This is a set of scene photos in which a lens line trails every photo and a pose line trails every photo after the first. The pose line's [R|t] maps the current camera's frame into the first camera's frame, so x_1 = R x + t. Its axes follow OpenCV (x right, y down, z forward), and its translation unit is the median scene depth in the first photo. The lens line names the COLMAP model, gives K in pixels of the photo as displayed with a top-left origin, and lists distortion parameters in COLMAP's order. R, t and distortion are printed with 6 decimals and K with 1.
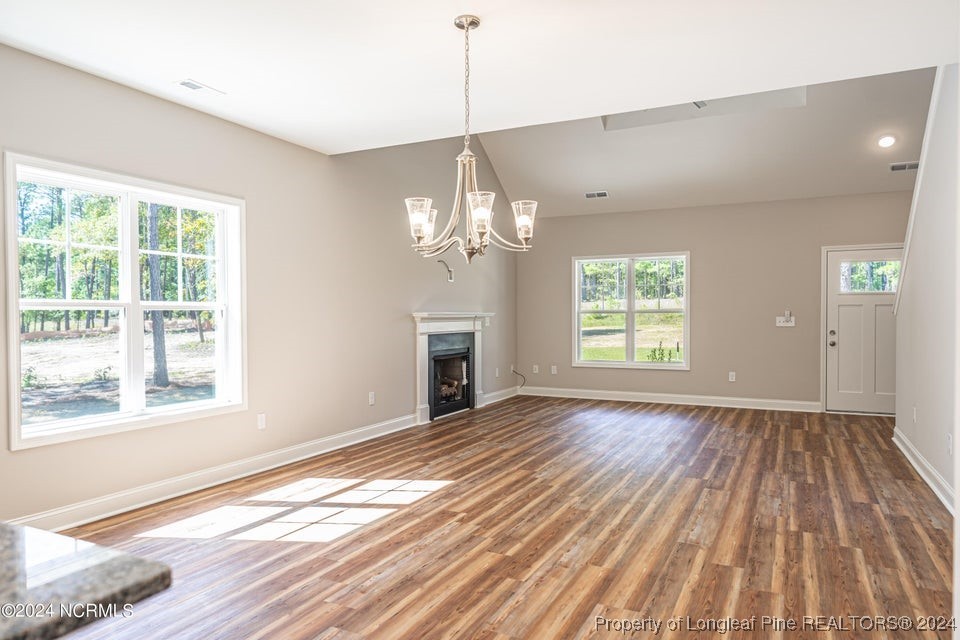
lens RADIAL K [[636.6, 0, 478.2], [0, 636.6, 321.3], [0, 0, 1]] dist [-0.000305, 0.002242]
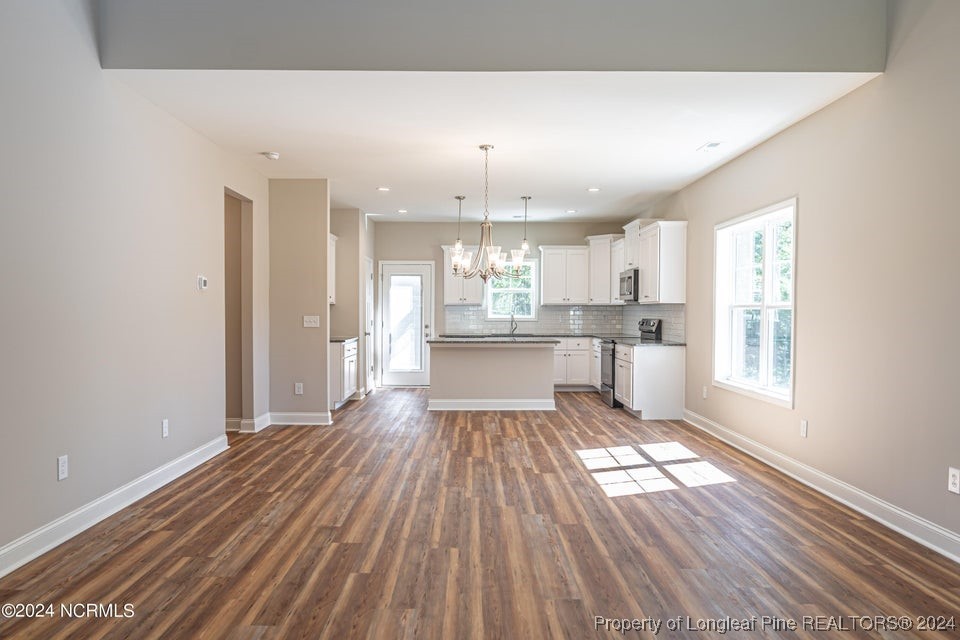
lens RADIAL K [[650.3, 0, 476.3], [0, 650.3, 323.1], [0, 0, 1]] dist [-0.002181, 0.003416]
pose [[-0.892491, 0.009266, -0.450971, 0.365515], [-0.005276, 0.999506, 0.030978, -0.016799], [0.451035, 0.030027, -0.892001, 1.155687]]
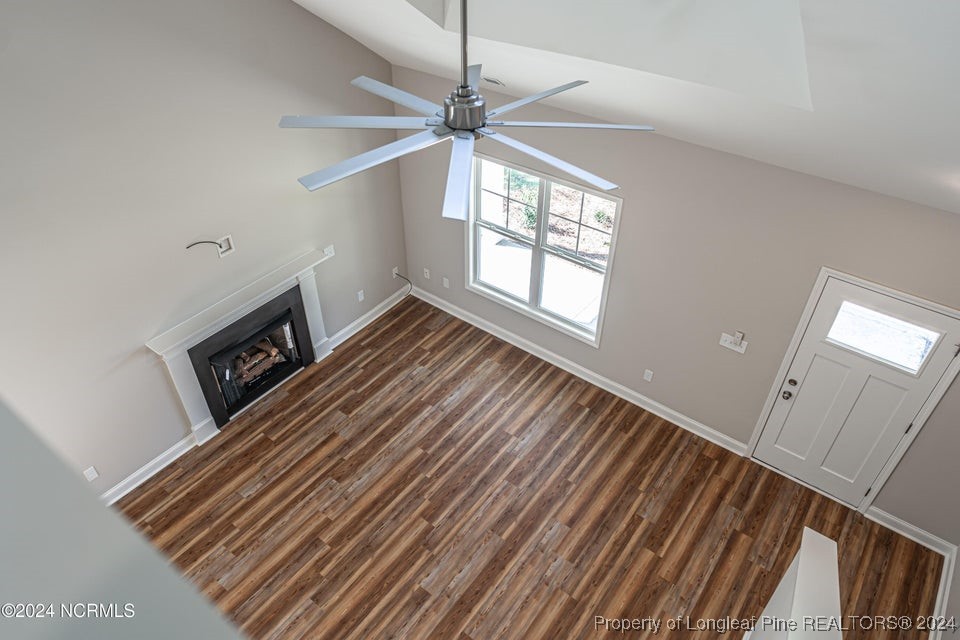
lens RADIAL K [[636.6, 0, 478.2], [0, 636.6, 321.3], [0, 0, 1]] dist [-0.000305, 0.002242]
pose [[0.982063, 0.123361, -0.142600, 0.361849], [-0.009100, 0.786411, 0.617637, -0.477021], [0.188334, -0.605261, 0.773427, 0.526404]]
